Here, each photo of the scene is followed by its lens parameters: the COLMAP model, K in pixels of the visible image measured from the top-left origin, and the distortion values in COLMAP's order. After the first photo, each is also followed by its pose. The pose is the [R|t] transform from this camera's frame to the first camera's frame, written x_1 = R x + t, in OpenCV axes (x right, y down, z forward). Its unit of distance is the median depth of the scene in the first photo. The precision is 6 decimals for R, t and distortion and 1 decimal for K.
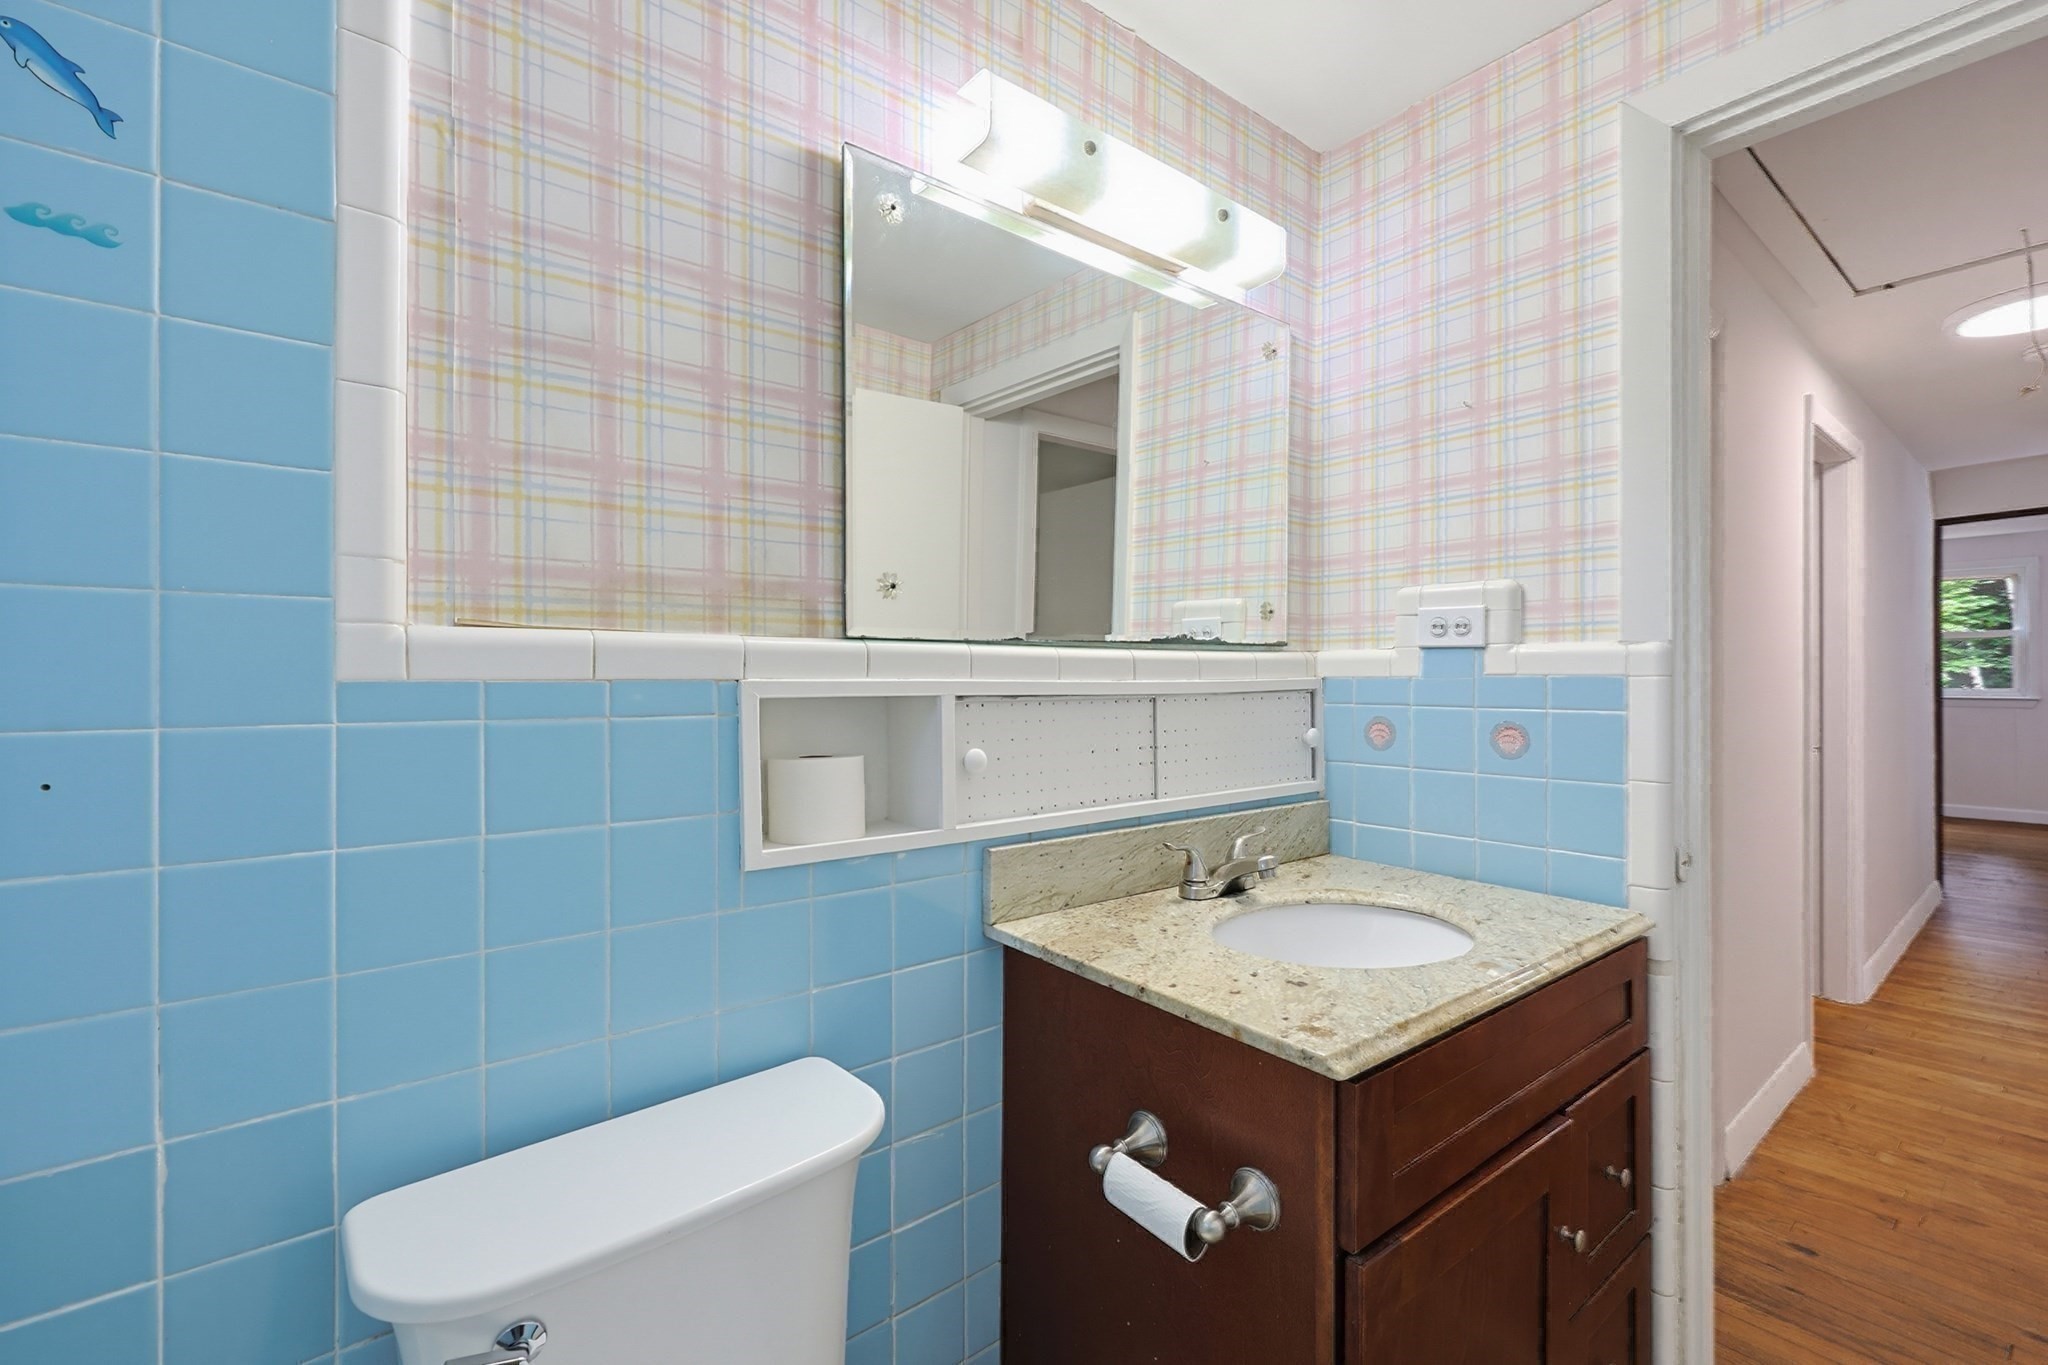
lens RADIAL K [[881.1, 0, 1028.5], [0, 881.1, 675.3], [0, 0, 1]] dist [0.000072, -0.000114]
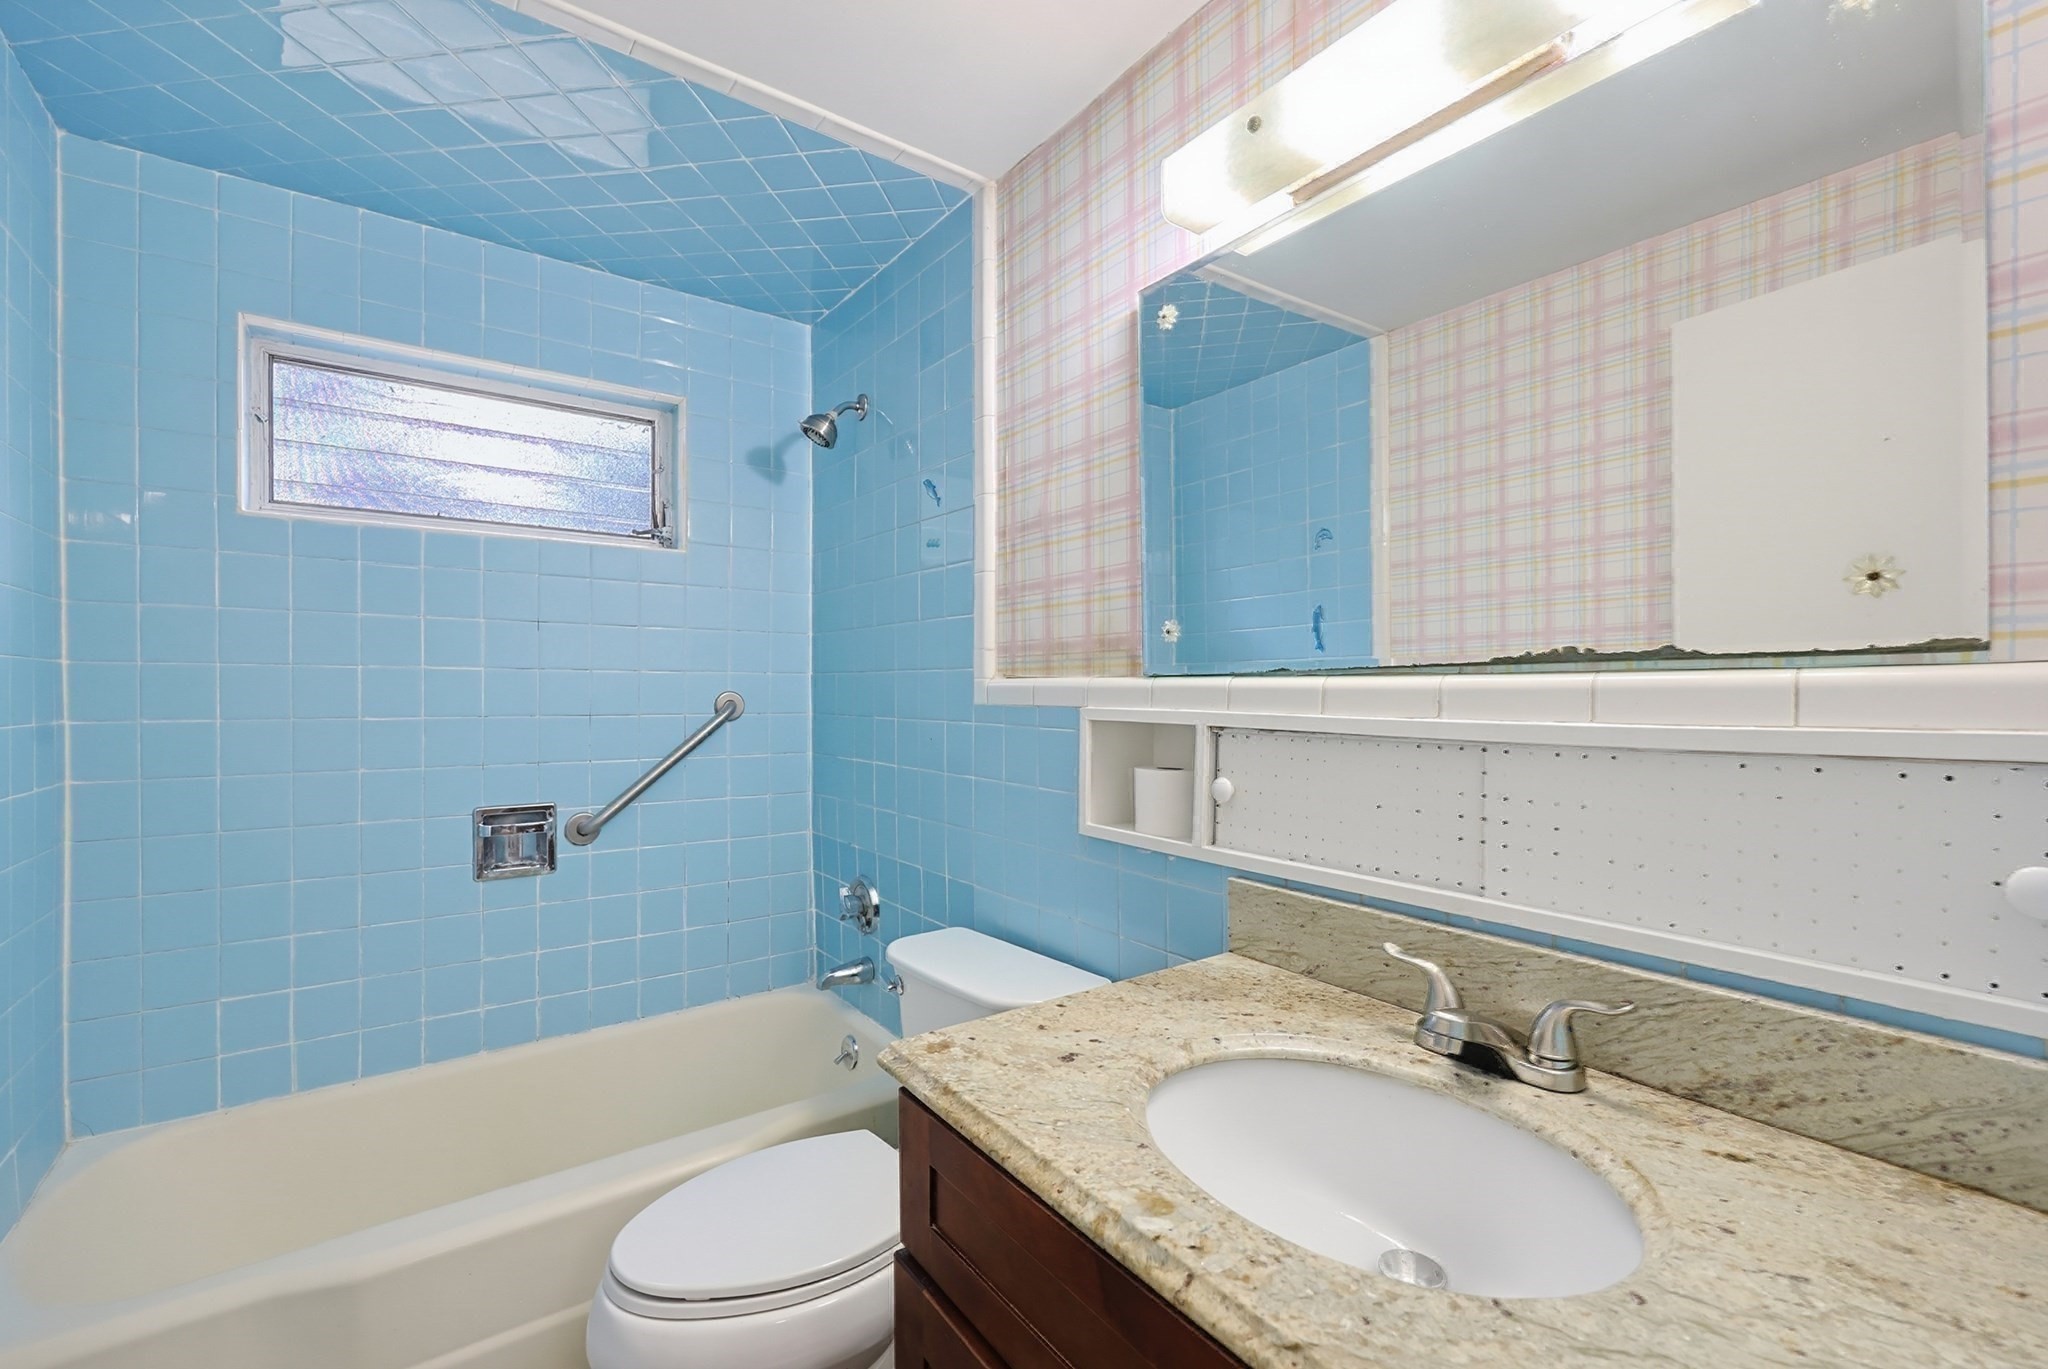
lens RADIAL K [[863.7, 0, 1035.4], [0, 863.7, 687.7], [0, 0, 1]] dist [0.000606, -0.000172]
pose [[-0.031241, 0.002315, -0.999509, 1.141792], [0.006367, 0.999977, 0.002117, -0.031907], [0.999492, -0.006297, -0.031255, 0.952237]]
